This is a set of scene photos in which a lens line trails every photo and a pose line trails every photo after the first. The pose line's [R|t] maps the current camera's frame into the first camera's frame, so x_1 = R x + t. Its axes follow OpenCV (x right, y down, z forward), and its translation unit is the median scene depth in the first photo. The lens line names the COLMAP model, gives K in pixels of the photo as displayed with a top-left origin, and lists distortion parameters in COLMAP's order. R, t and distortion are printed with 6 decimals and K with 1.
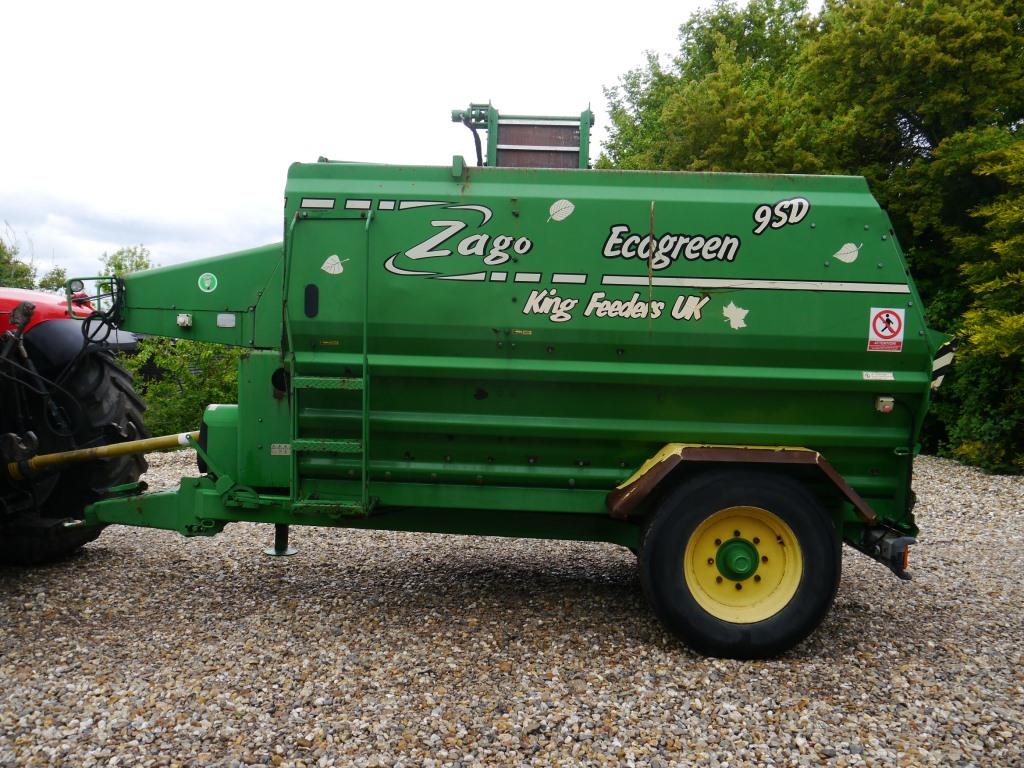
lens RADIAL K [[847.4, 0, 512.0], [0, 847.4, 384.0], [0, 0, 1]] dist [-0.034543, 0.009646]
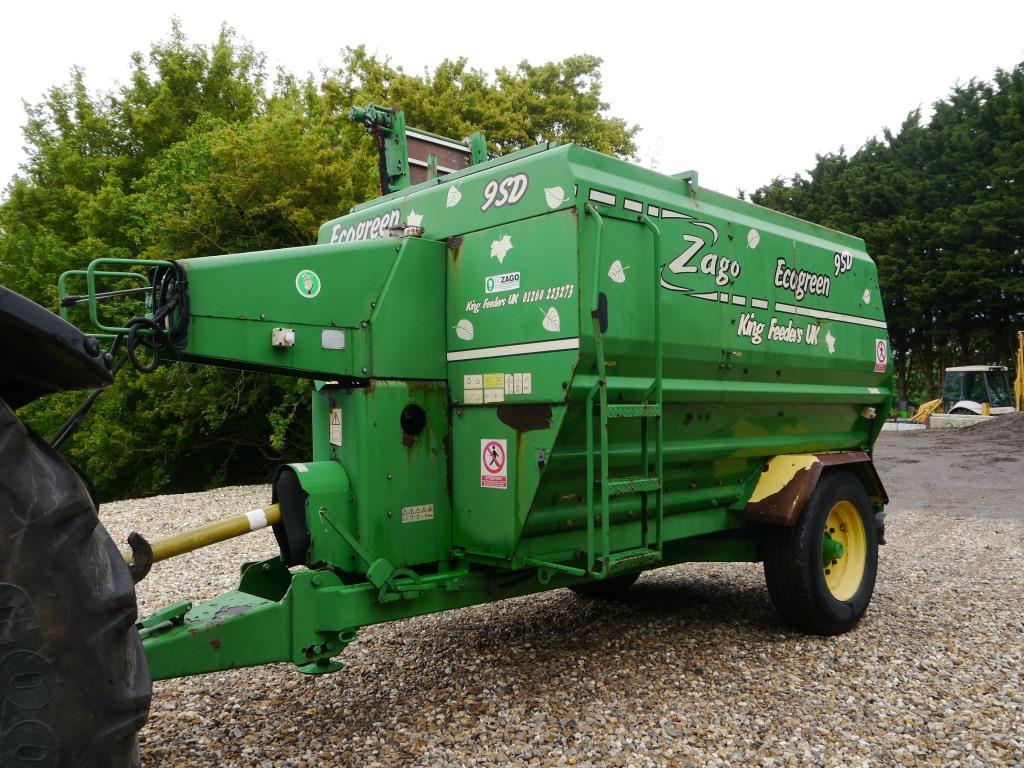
lens RADIAL K [[847.4, 0, 512.0], [0, 847.4, 384.0], [0, 0, 1]] dist [-0.034543, 0.009646]
pose [[0.687733, -0.011572, 0.725871, -0.911821], [0.064045, 0.996942, -0.044787, 0.003009], [-0.723133, 0.077290, 0.686371, 0.505520]]
